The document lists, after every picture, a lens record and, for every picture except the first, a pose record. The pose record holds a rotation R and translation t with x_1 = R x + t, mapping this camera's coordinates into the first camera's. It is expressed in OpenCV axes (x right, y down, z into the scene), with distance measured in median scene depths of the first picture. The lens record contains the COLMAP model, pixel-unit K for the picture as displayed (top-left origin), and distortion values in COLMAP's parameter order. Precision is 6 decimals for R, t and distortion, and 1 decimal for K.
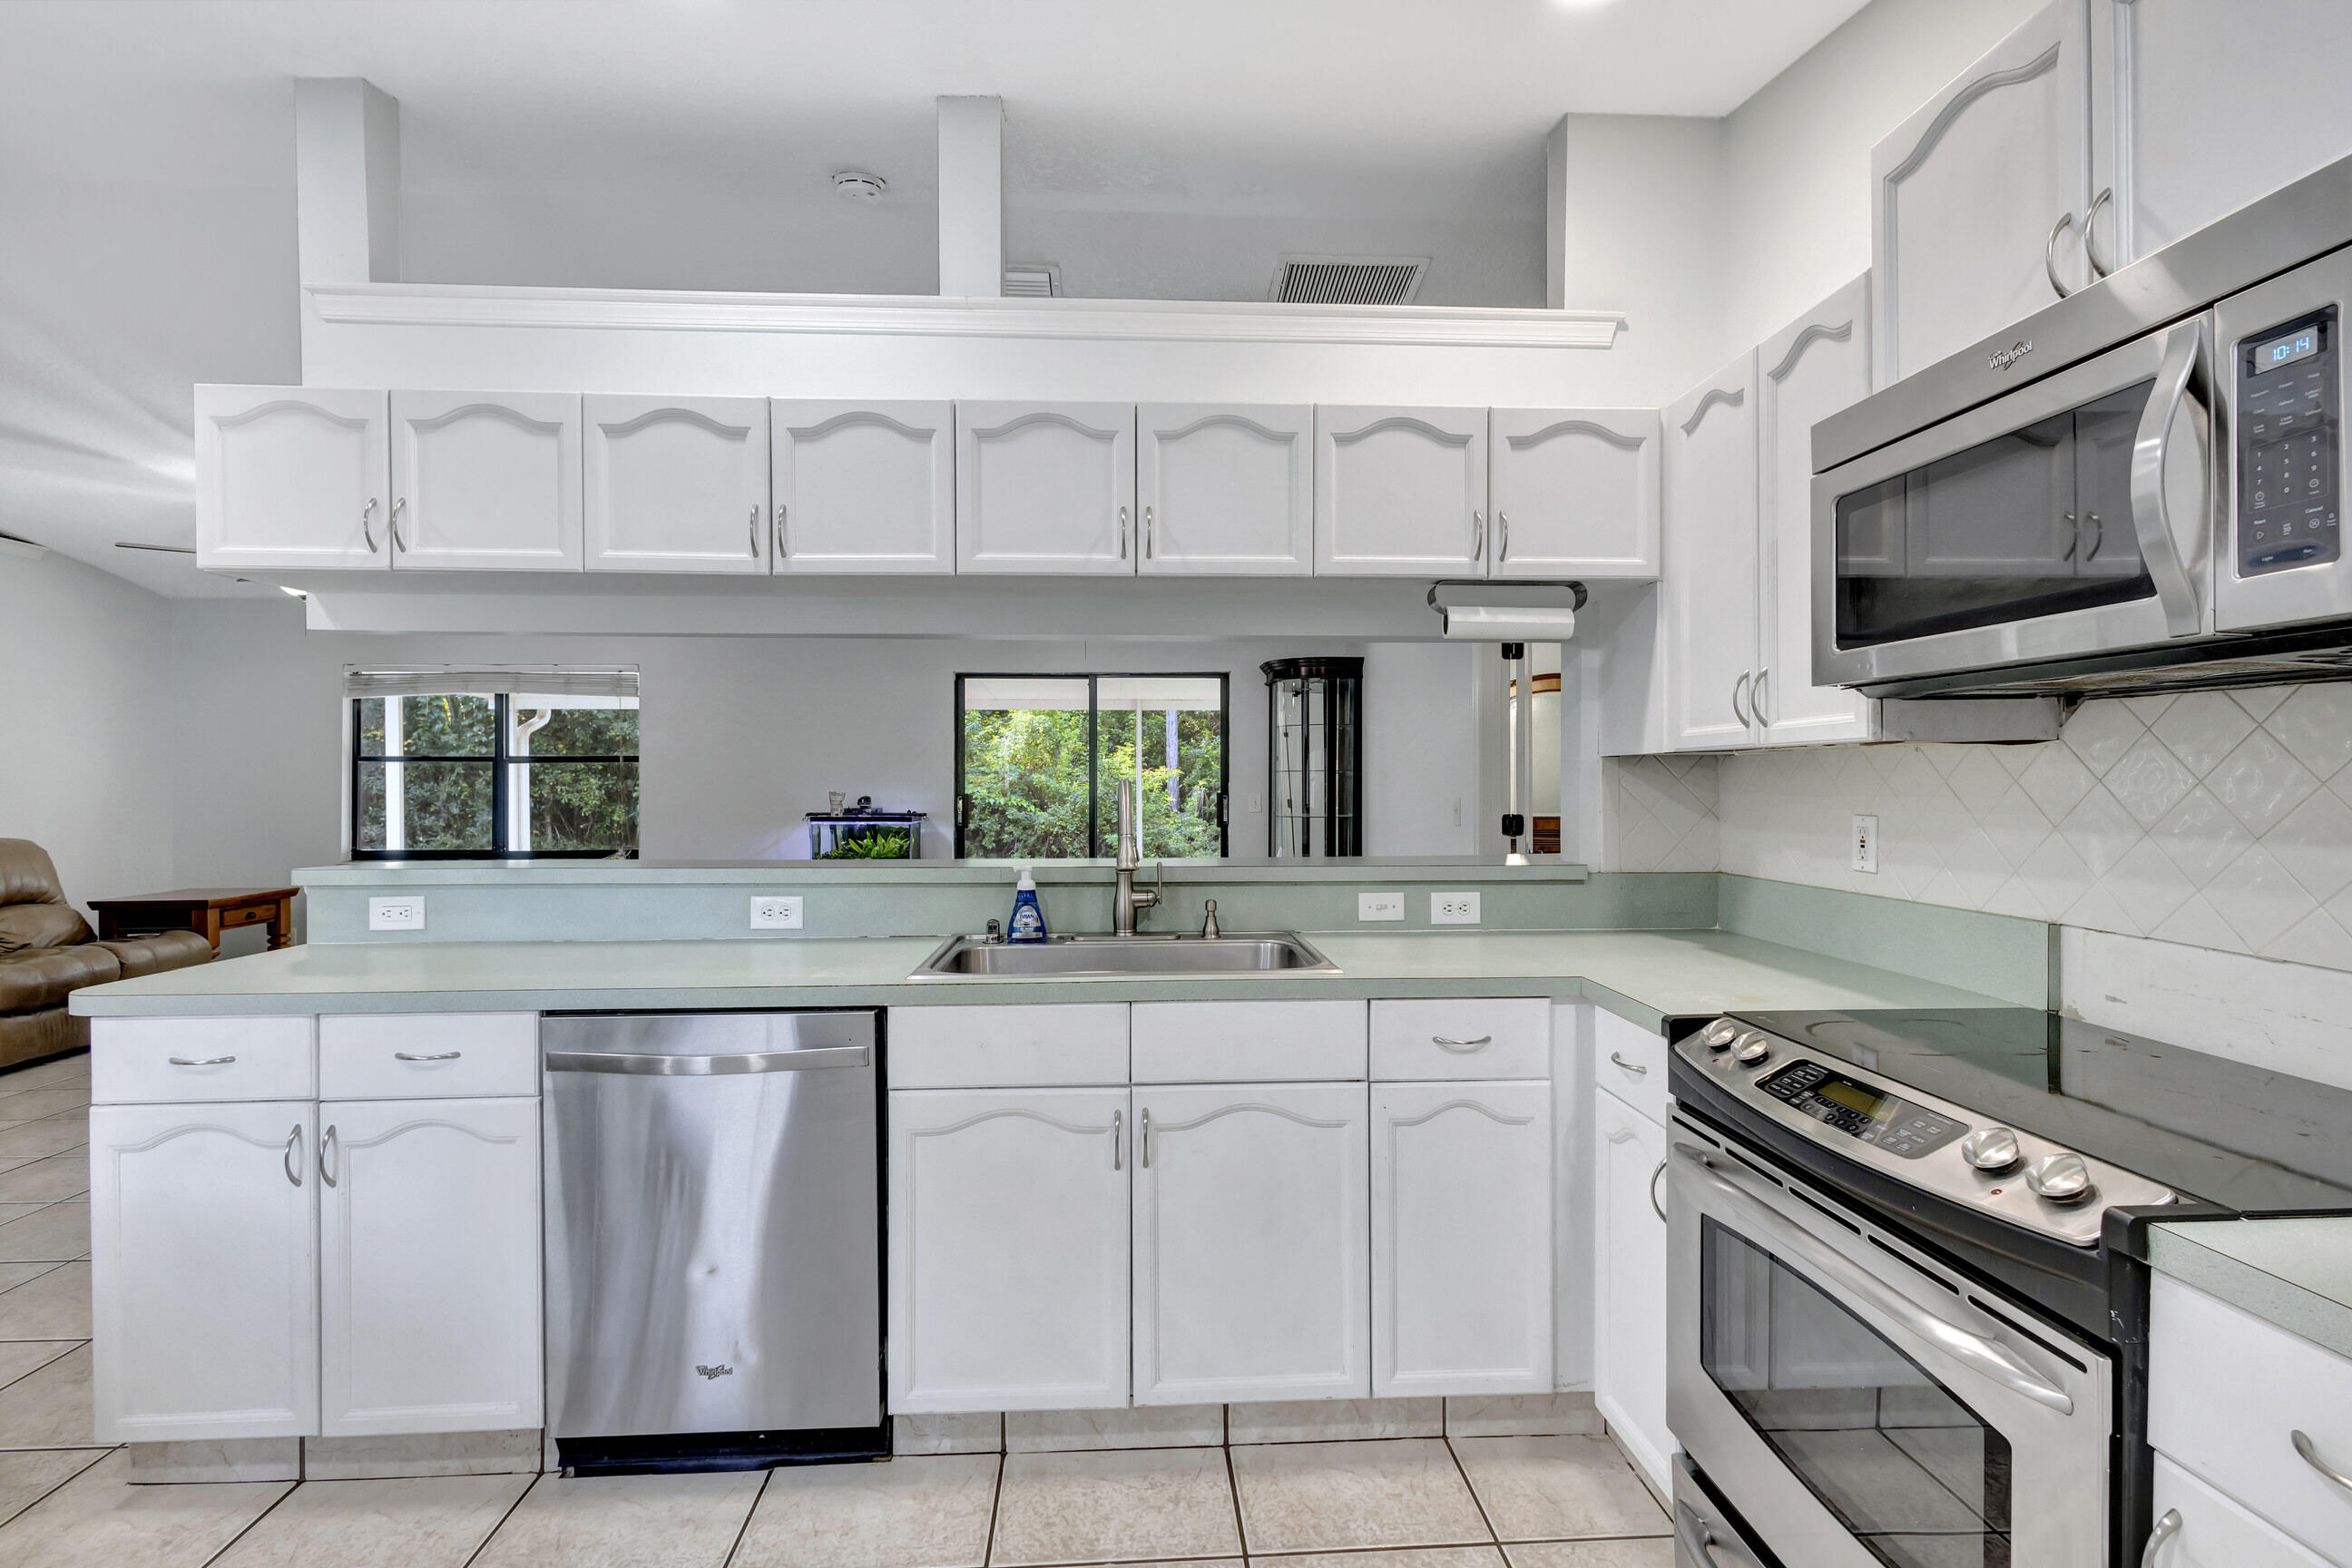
lens RADIAL K [[1076.8, 0, 1176.0], [0, 1076.8, 784.0], [0, 0, 1]] dist [0.009972, -0.000076]
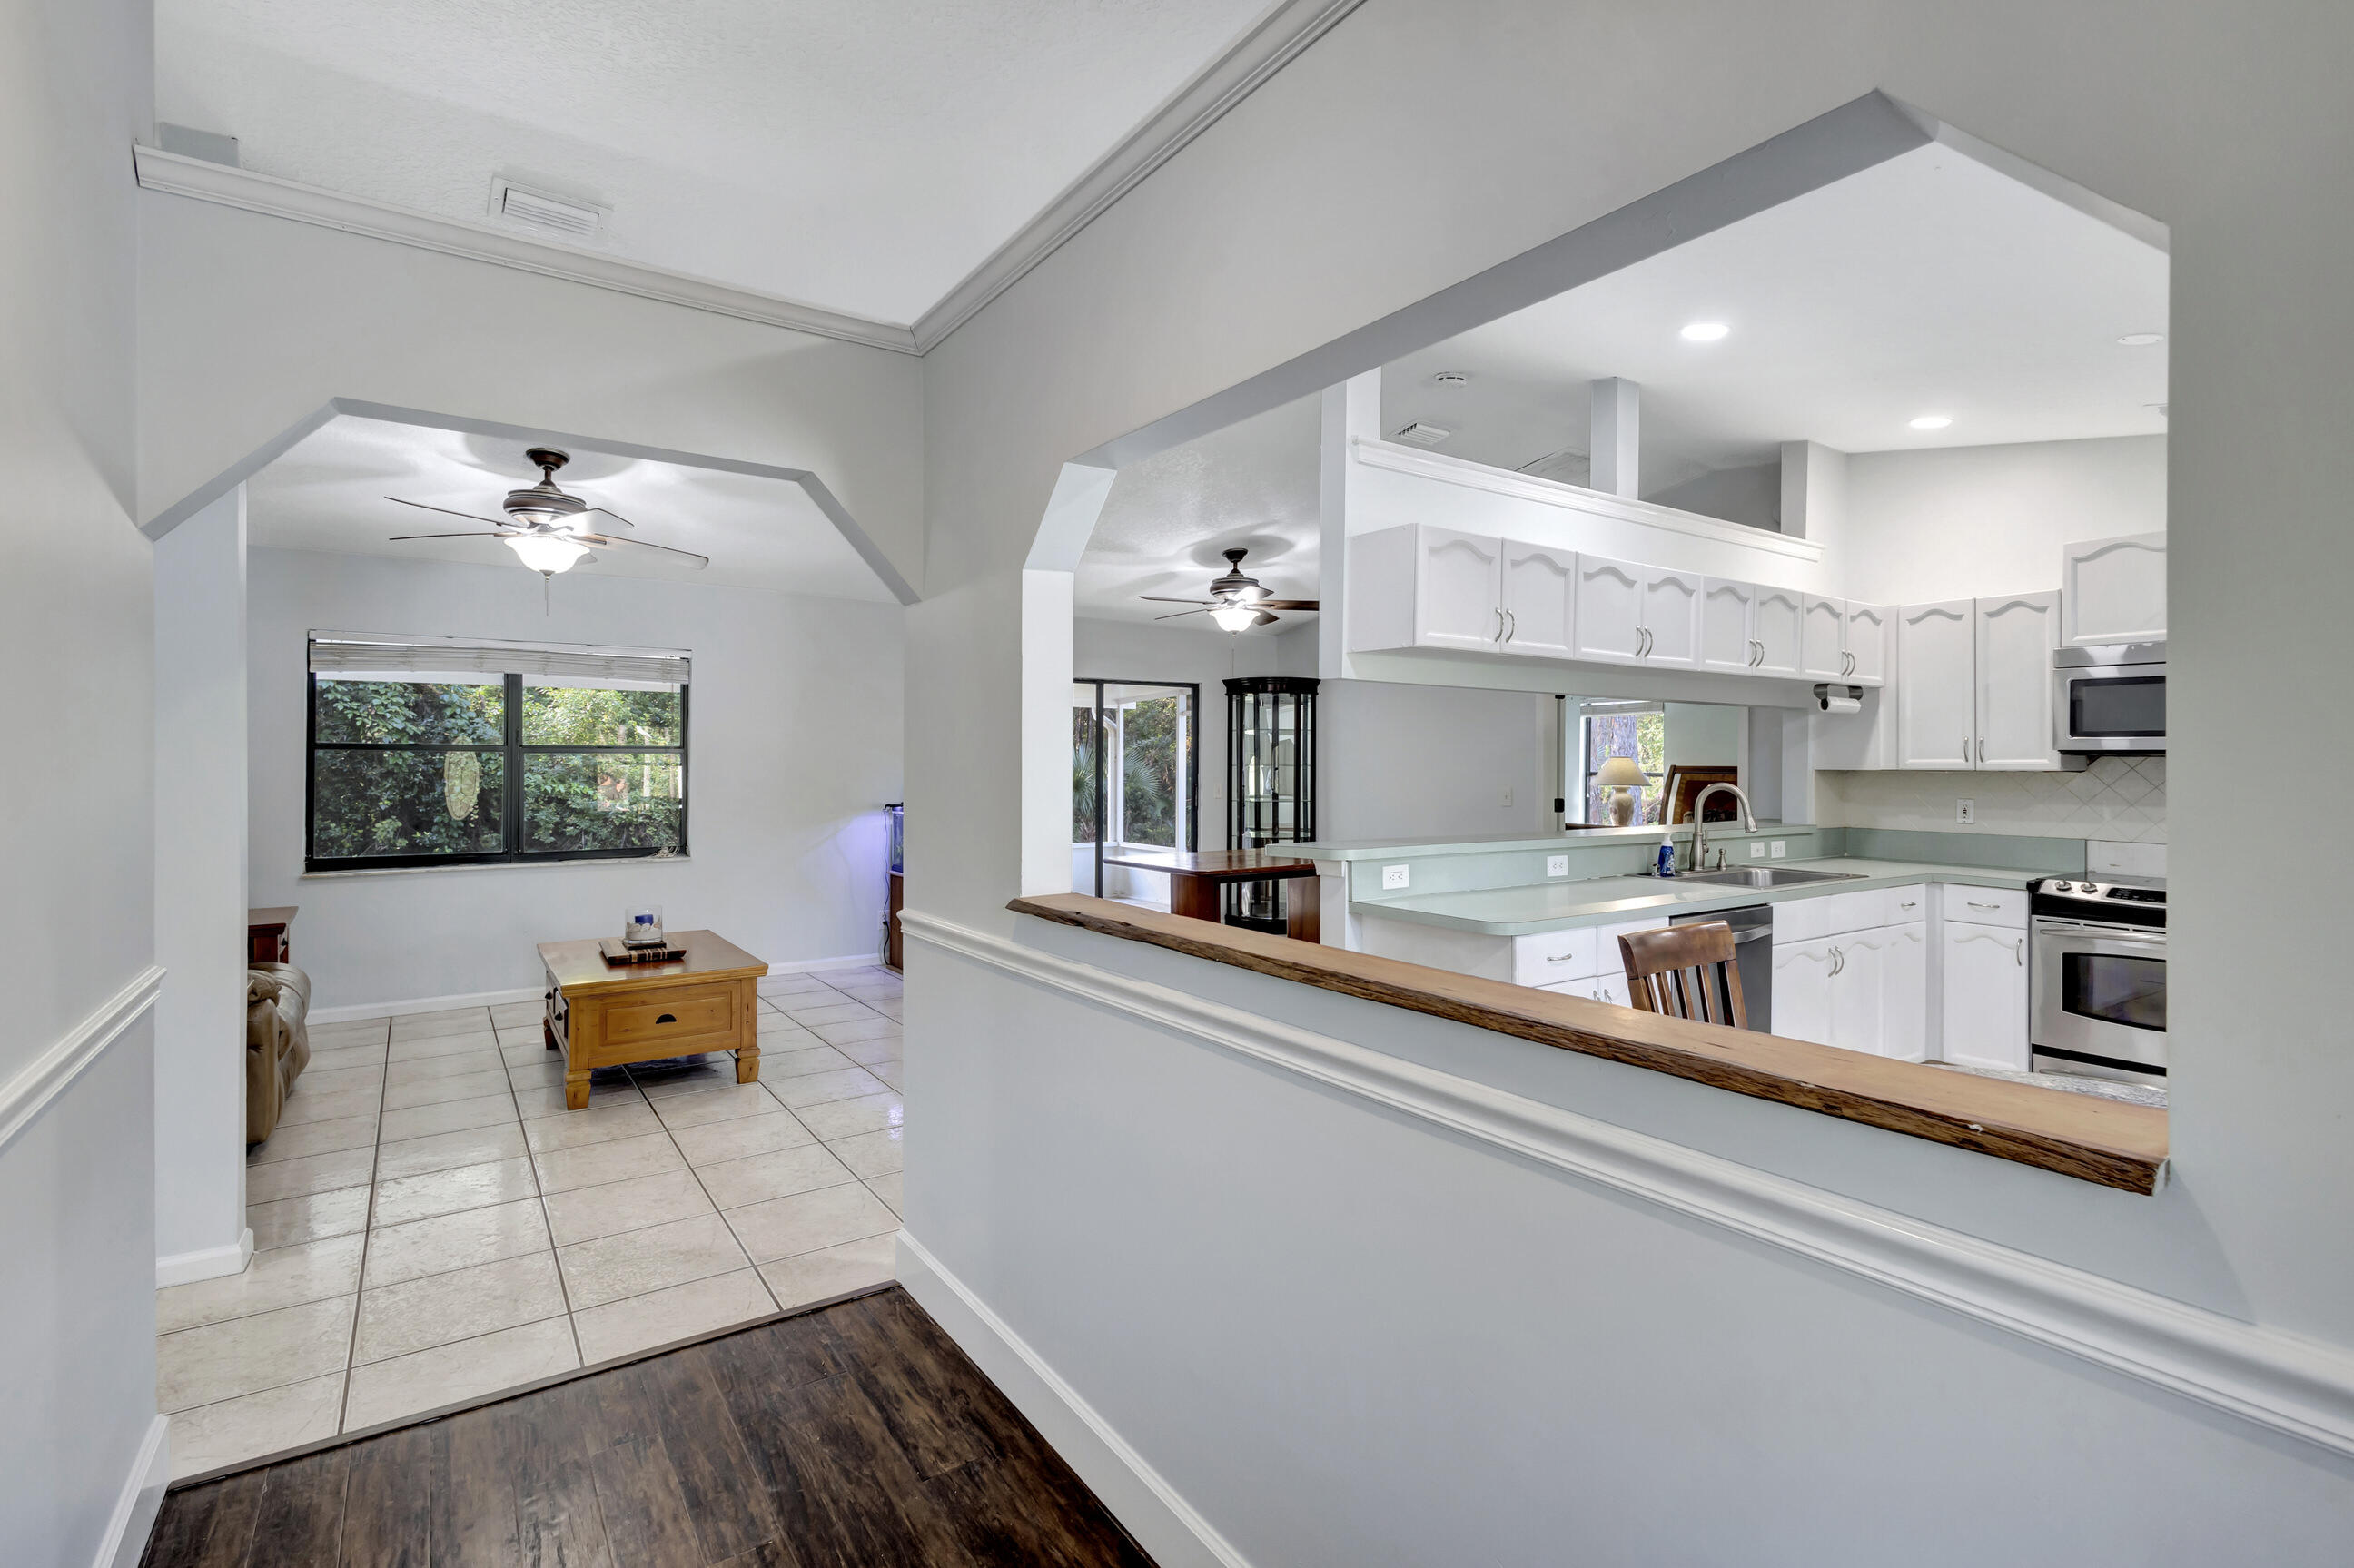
lens RADIAL K [[1081.1, 0, 1181.3], [0, 1081.1, 768.5], [0, 0, 1]] dist [0.009117, 0.000079]
pose [[0.853260, 0.002919, 0.521478, -0.636281], [-0.003928, 0.999992, 0.000828, -0.009885], [-0.521471, -0.002755, 0.853265, -0.032561]]
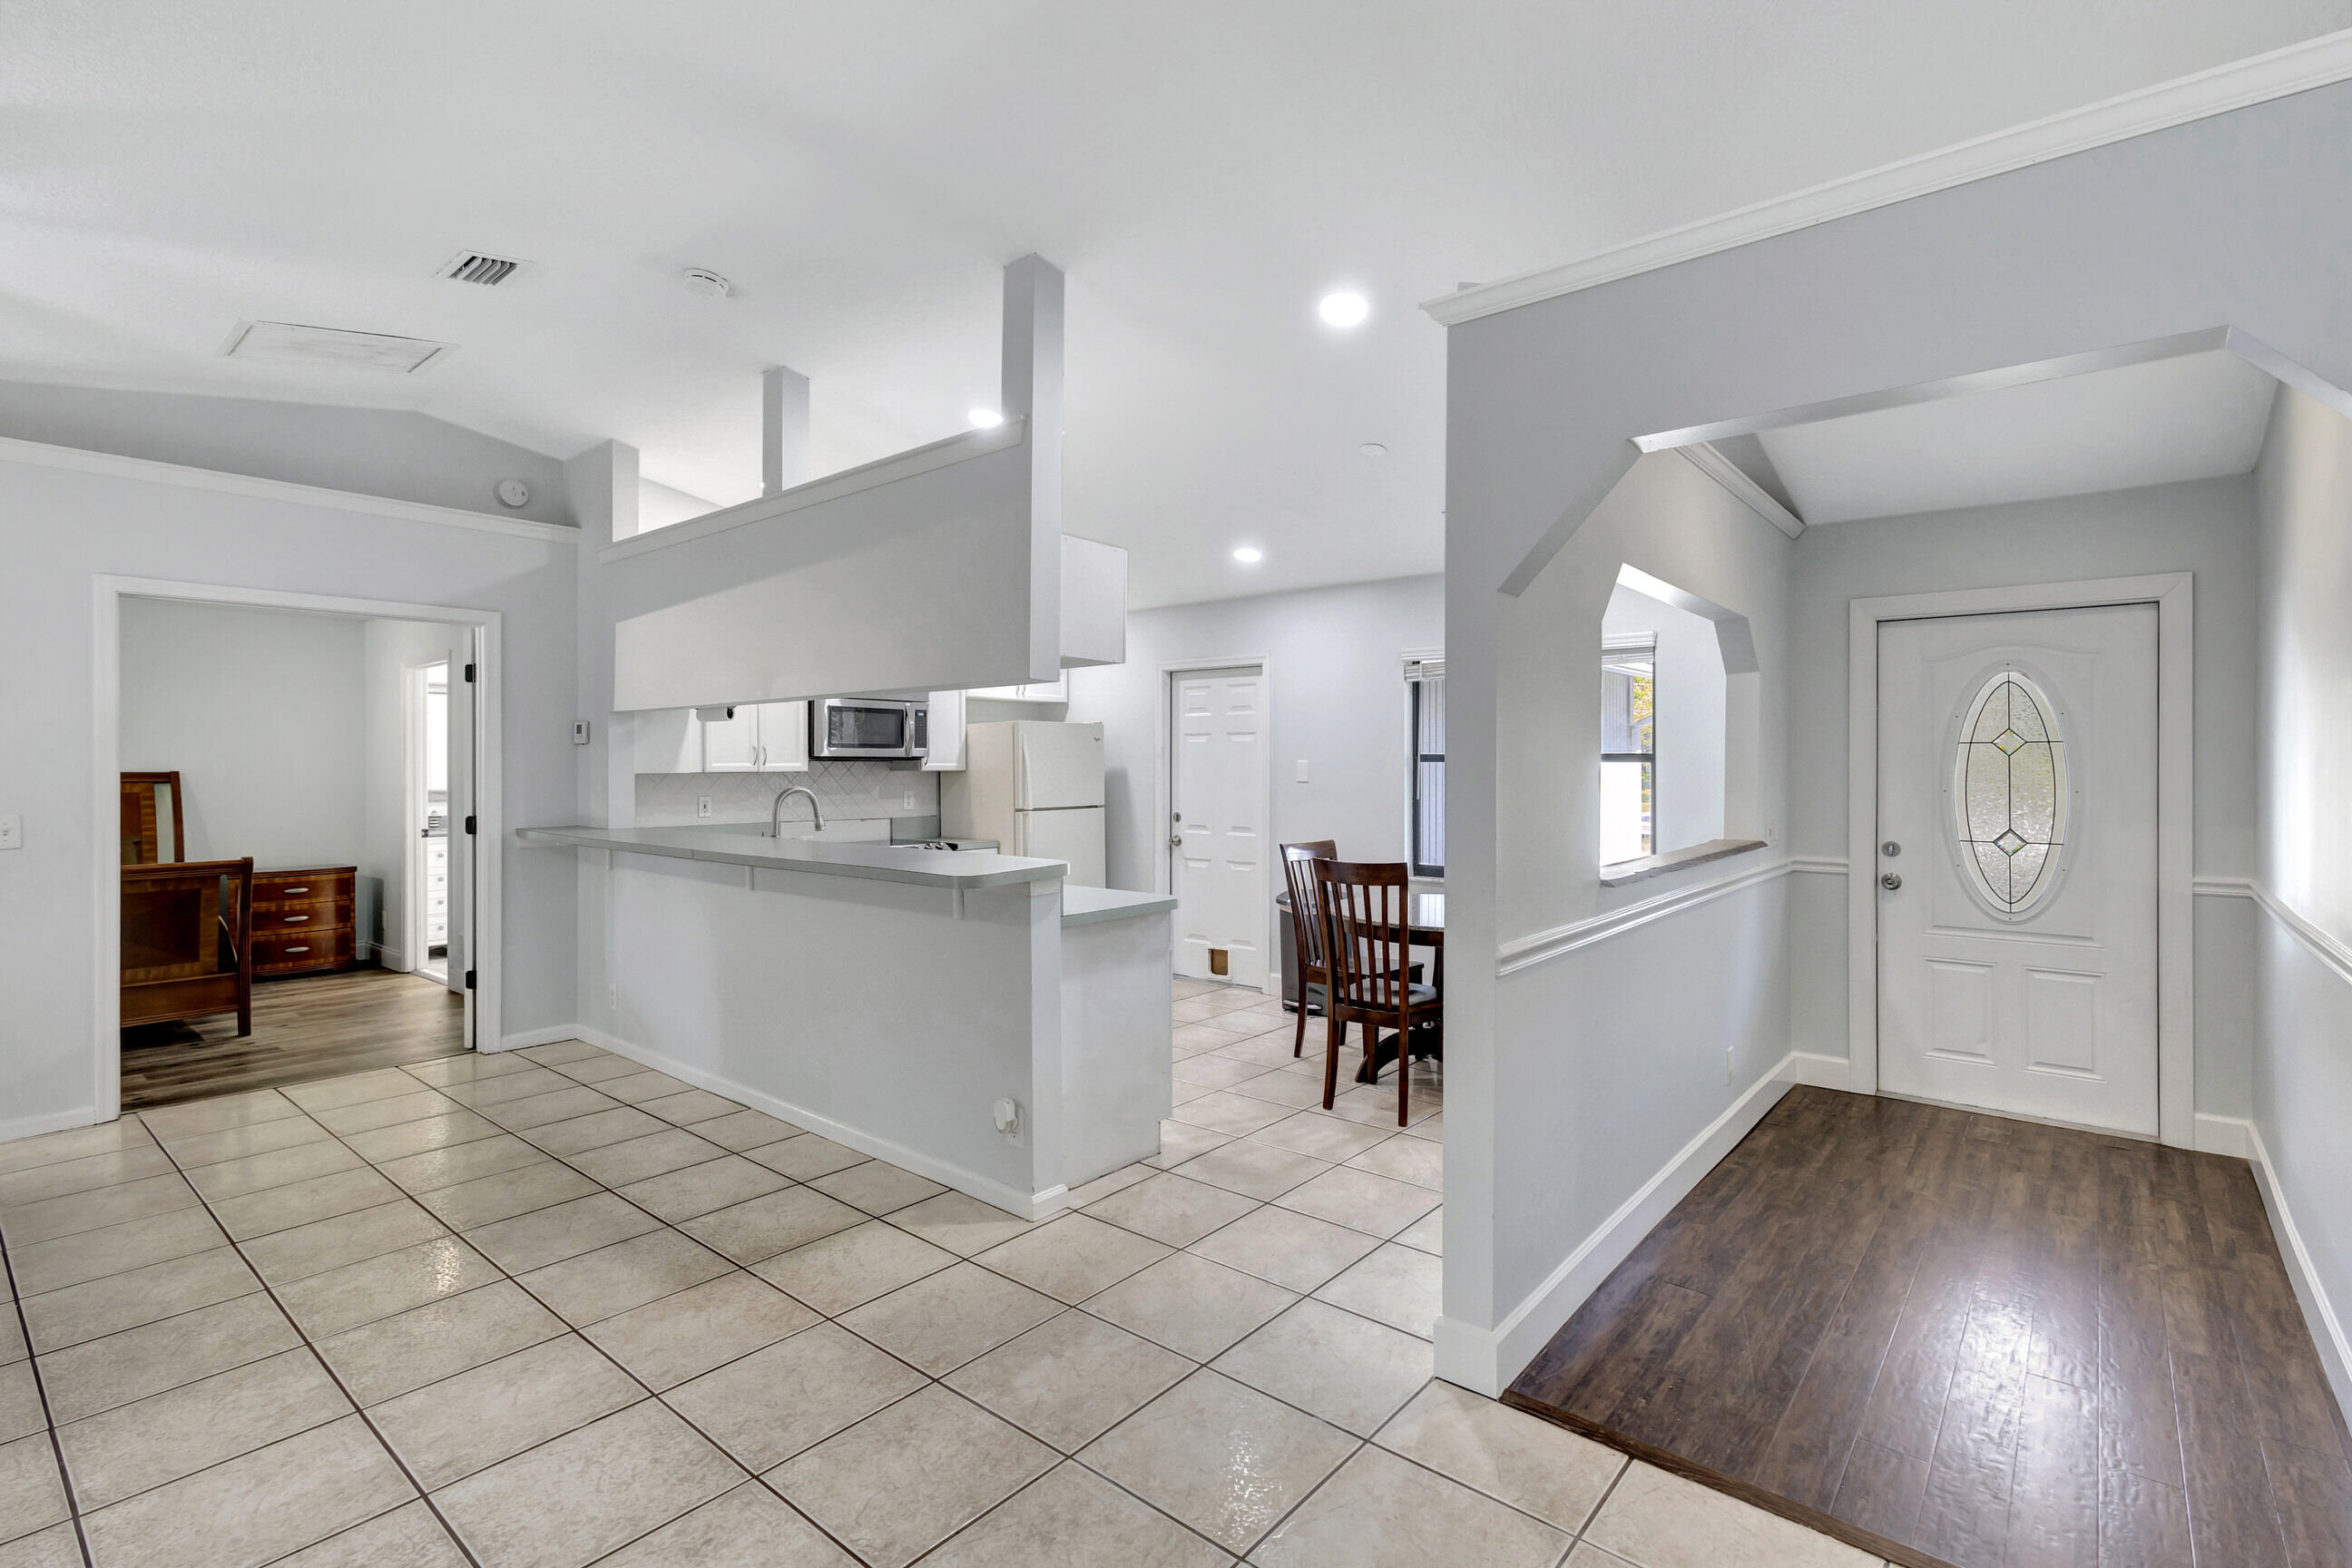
lens RADIAL K [[1084.4, 0, 1179.6], [0, 1084.4, 766.0], [0, 0, 1]] dist [0.011379, -0.000871]
pose [[-0.727457, 0.001907, 0.686150, -0.677212], [0.005717, 0.999978, 0.003282, -0.016155], [-0.686129, 0.006310, -0.727452, 0.694719]]
